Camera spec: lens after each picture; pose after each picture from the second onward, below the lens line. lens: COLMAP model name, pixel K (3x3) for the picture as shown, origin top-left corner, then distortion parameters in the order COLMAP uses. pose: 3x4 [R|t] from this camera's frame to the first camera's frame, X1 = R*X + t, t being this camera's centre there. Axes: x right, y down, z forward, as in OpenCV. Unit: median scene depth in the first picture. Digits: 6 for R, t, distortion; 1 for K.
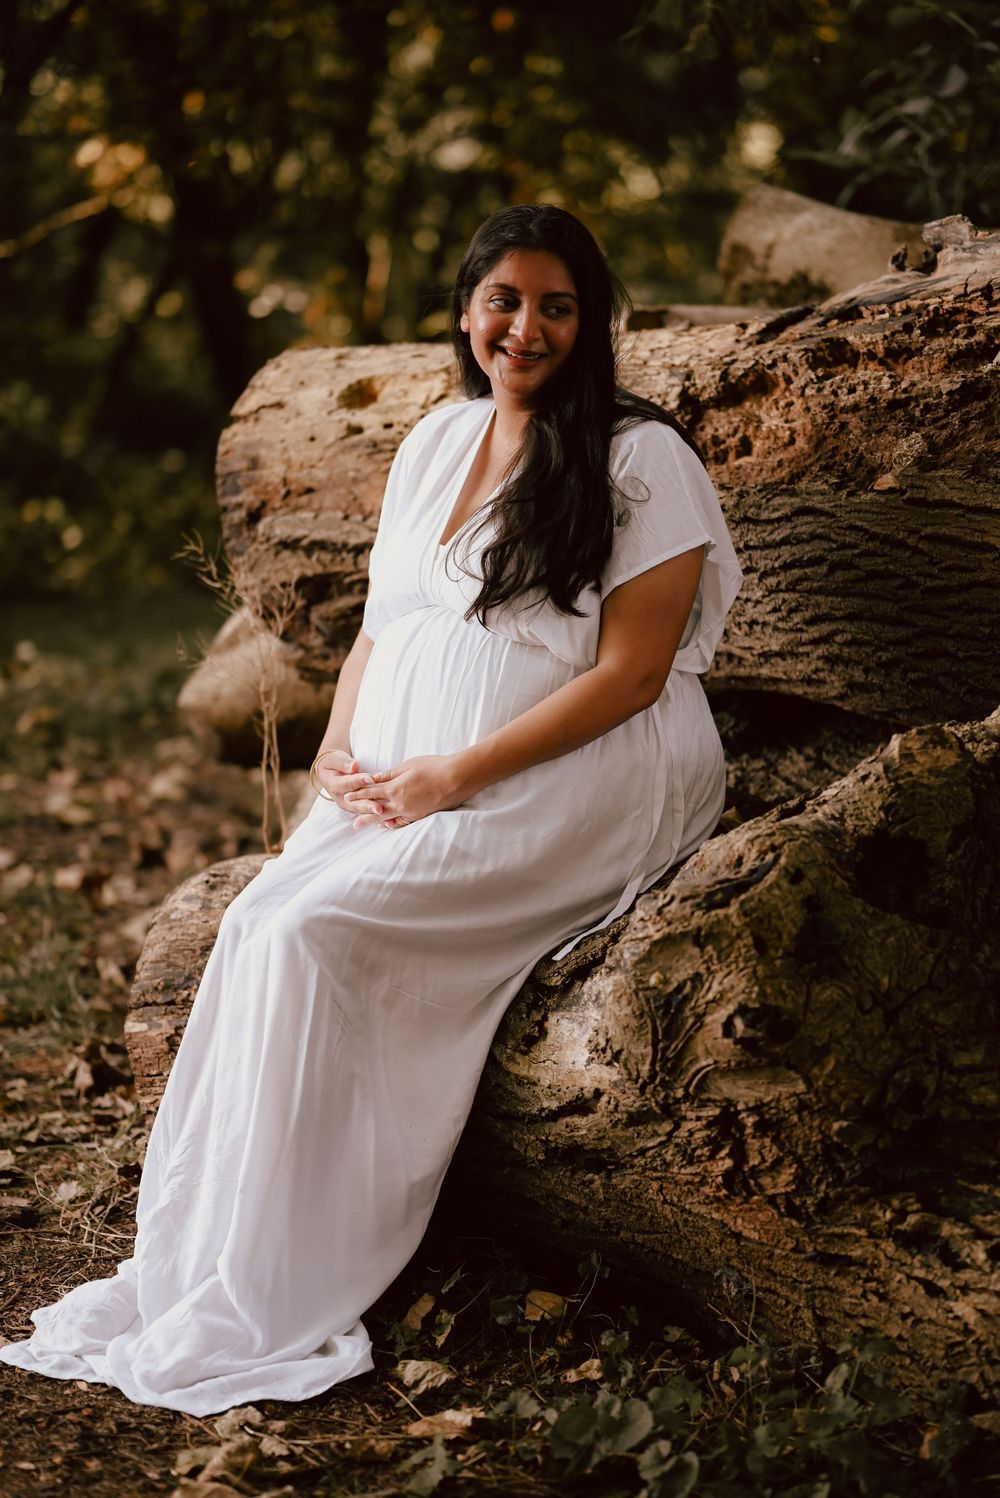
lens RADIAL K [[3652.3, 0, 486.7], [0, 3652.3, 735.4], [0, 0, 1]] dist [-0.020695, 0.000000]
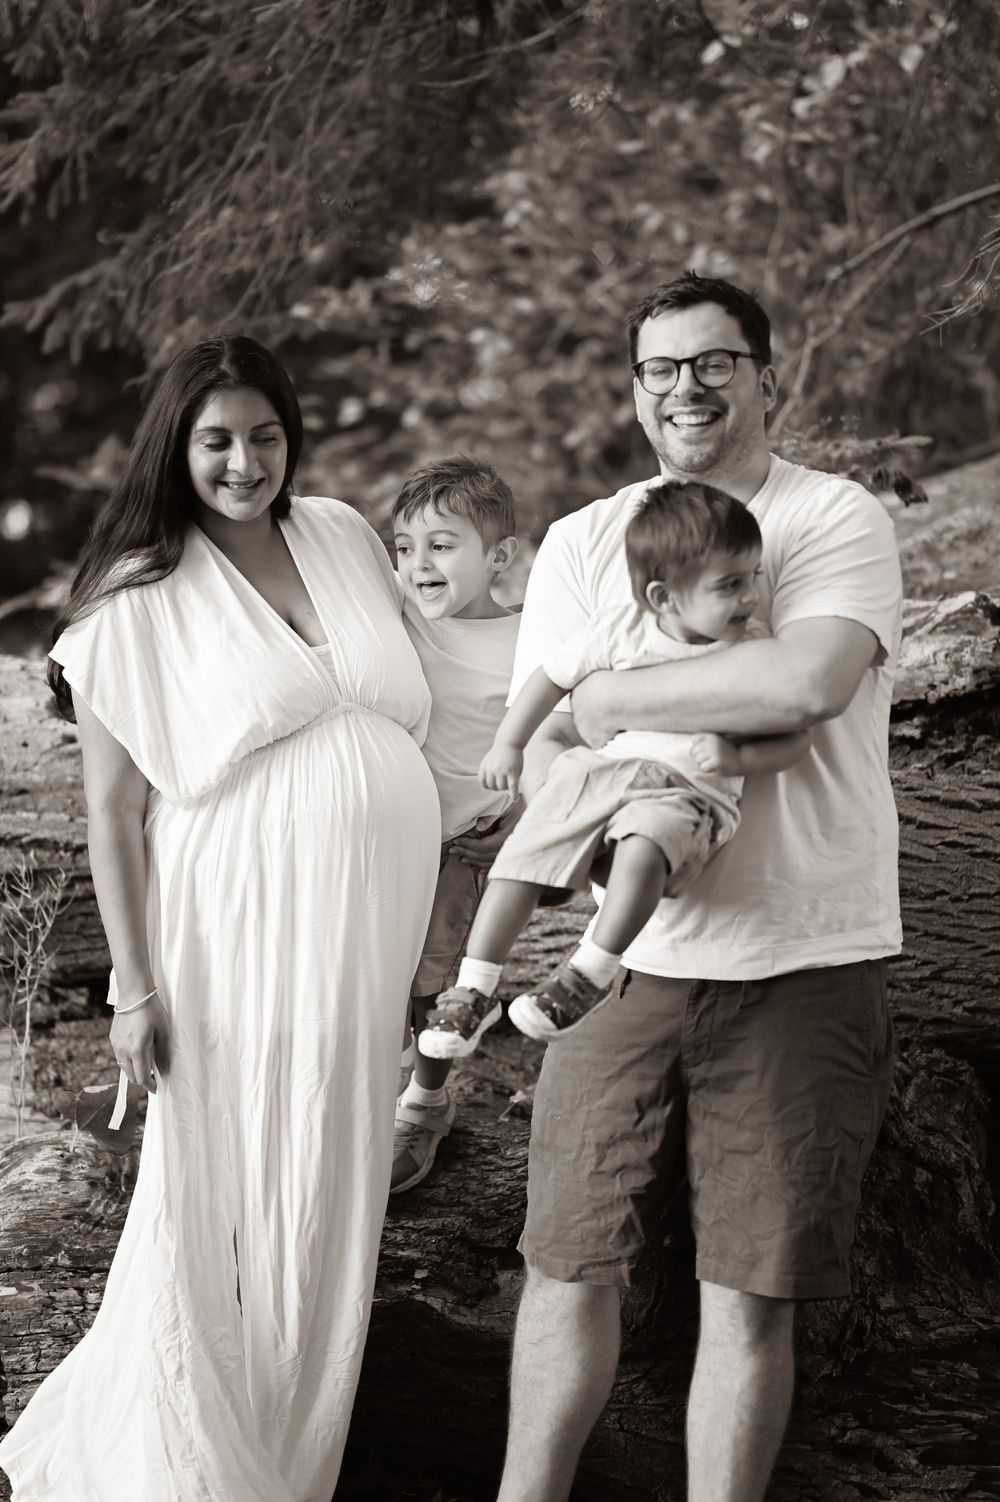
lens RADIAL K [[3662.1, 0, 559.8], [0, 3662.1, 787.9], [0, 0, 1]] dist [-0.020695, 0.000000]
pose [[0.863789, 0.051408, 0.501224, -0.509939], [-0.023435, 0.997804, -0.061952, -0.005241], [-0.503308, 0.041767, 0.863097, -0.020264]]
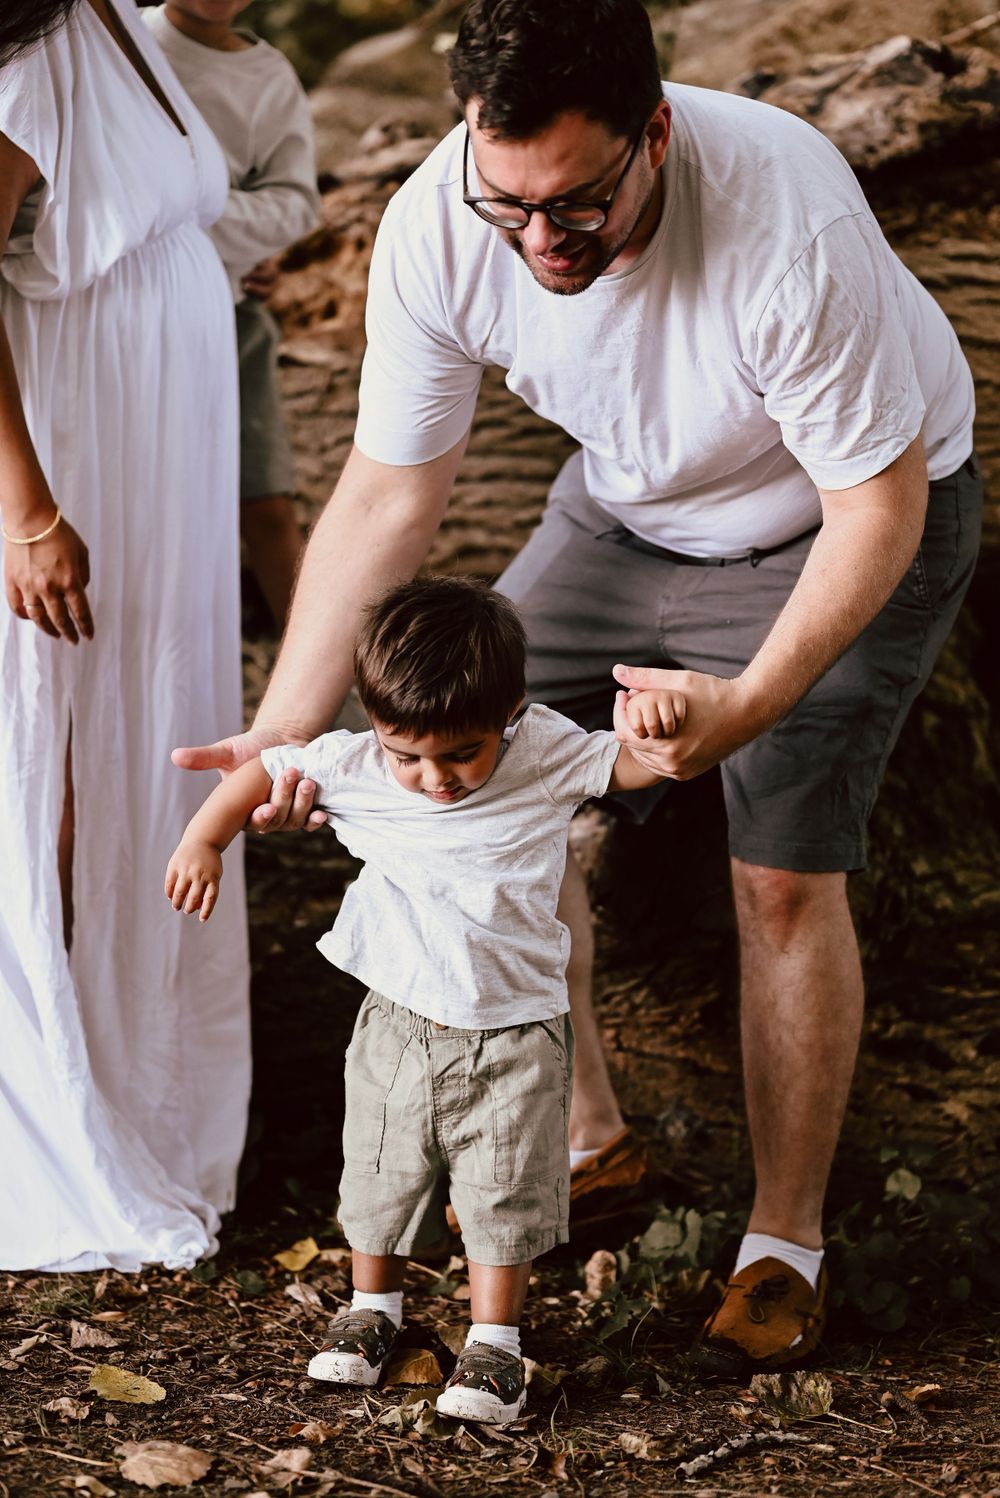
lens RADIAL K [[3652.3, 0, 503.7], [0, 3652.3, 750.8], [0, 0, 1]] dist [-0.020695, 0.000000]
pose [[0.809371, -0.054661, 0.584748, -0.482188], [0.063146, 0.997987, 0.005887, 0.036045], [-0.583893, 0.032159, 0.811194, 0.198927]]
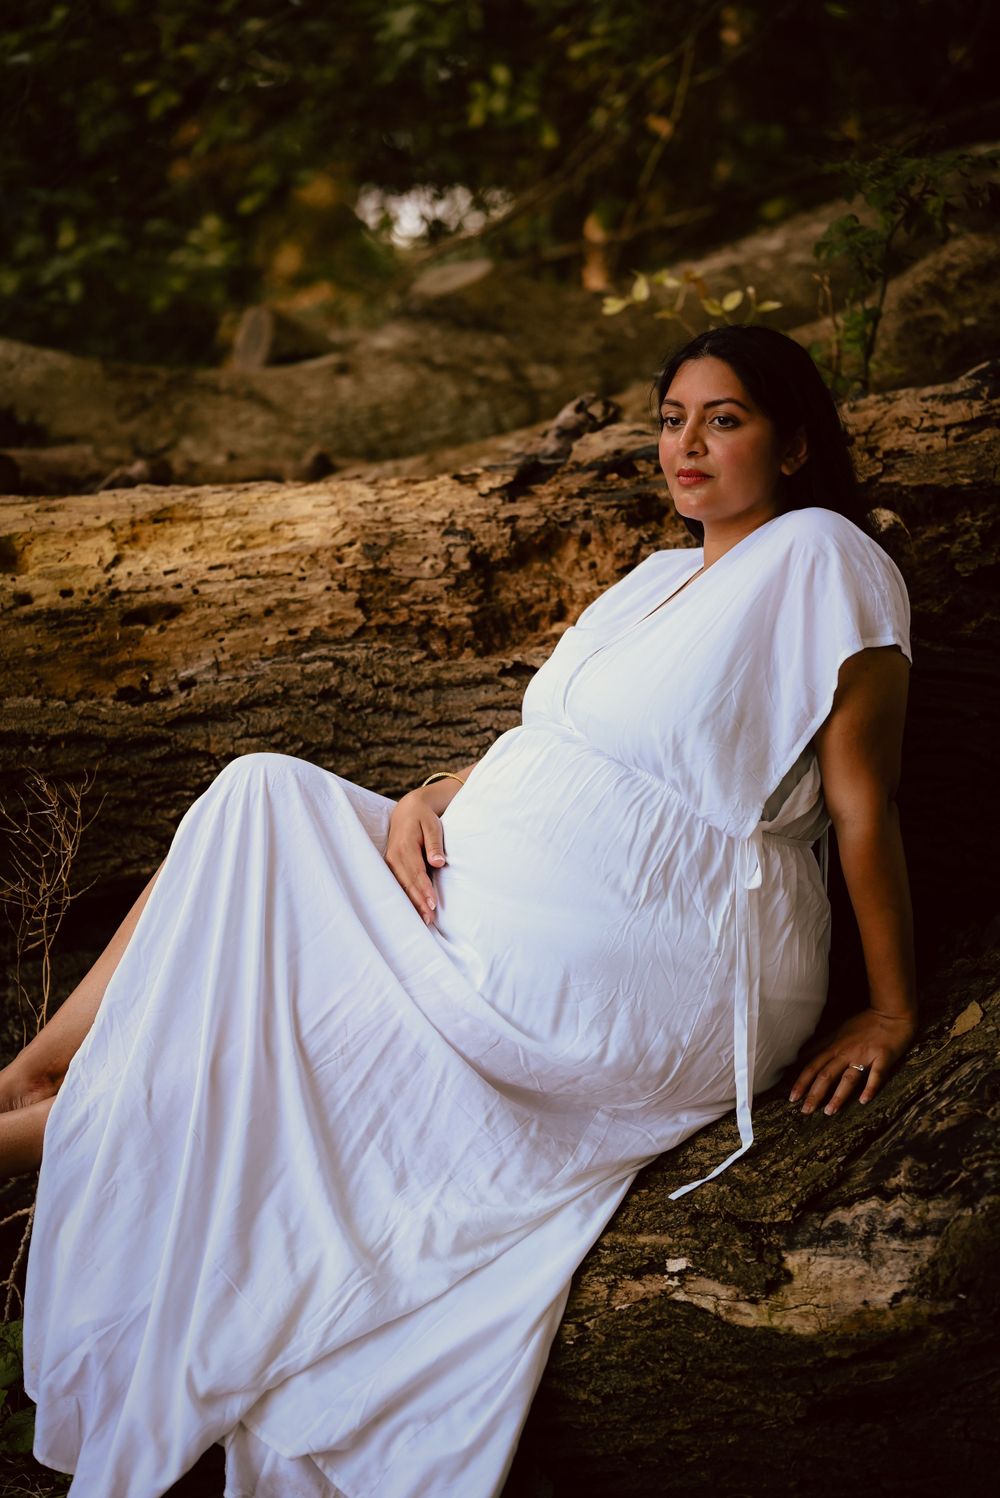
lens RADIAL K [[3652.3, 0, 485.8], [0, 3652.3, 725.7], [0, 0, 1]] dist [-0.020695, 0.000000]
pose [[0.748363, -0.037869, 0.662208, -0.568630], [0.063457, 0.997877, -0.014649, -0.039924], [-0.660247, 0.052985, 0.749177, 0.342713]]
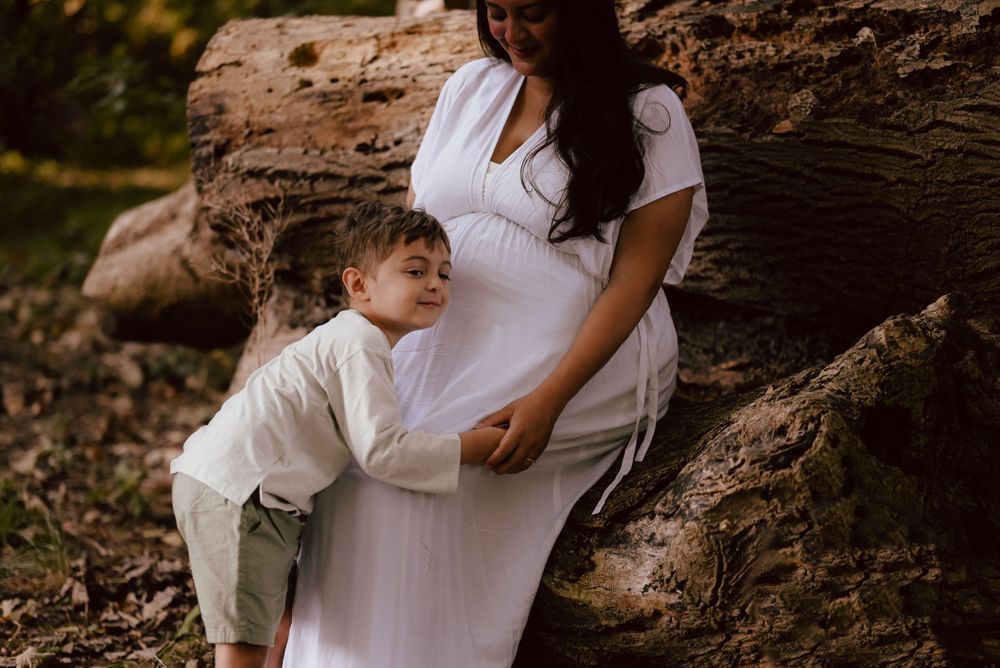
lens RADIAL K [[2438.1, 0, 479.8], [0, 2438.1, 328.8], [0, 0, 1]] dist [-0.020695, 0.000000]
pose [[0.971458, -0.020726, 0.236305, -0.201066], [0.015327, 0.999578, 0.024664, -0.020006], [-0.236716, -0.020338, 0.971366, 0.173370]]
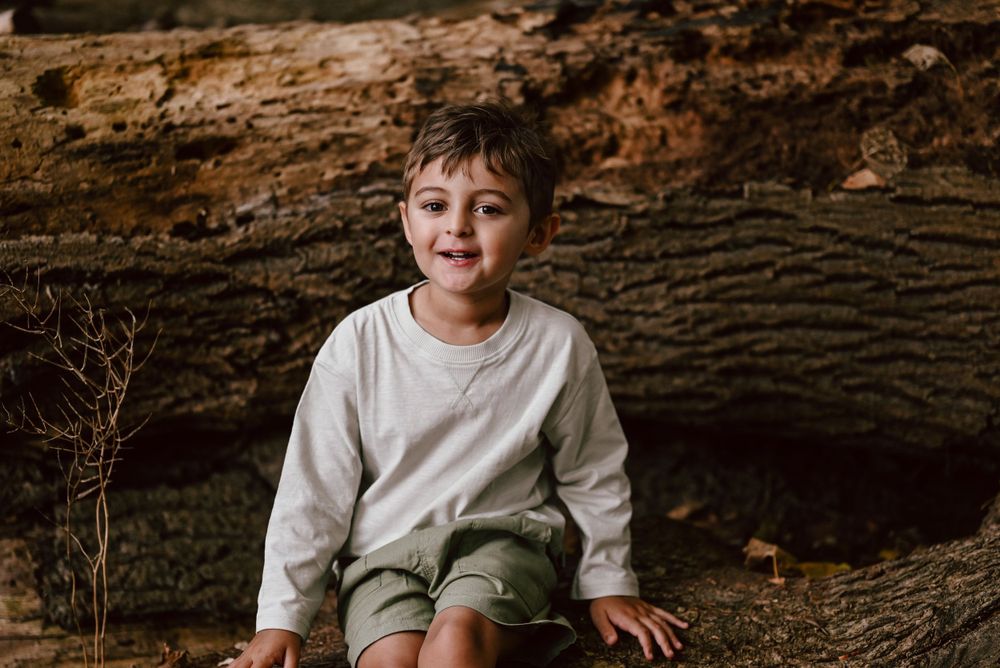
lens RADIAL K [[2438.1, 0, 504.8], [0, 2438.1, 325.5], [0, 0, 1]] dist [-0.020695, 0.000000]
pose [[0.677714, -0.055259, 0.733246, -0.413946], [0.071416, 0.997405, 0.009159, -0.043347], [-0.731849, 0.046158, 0.679901, 0.627993]]
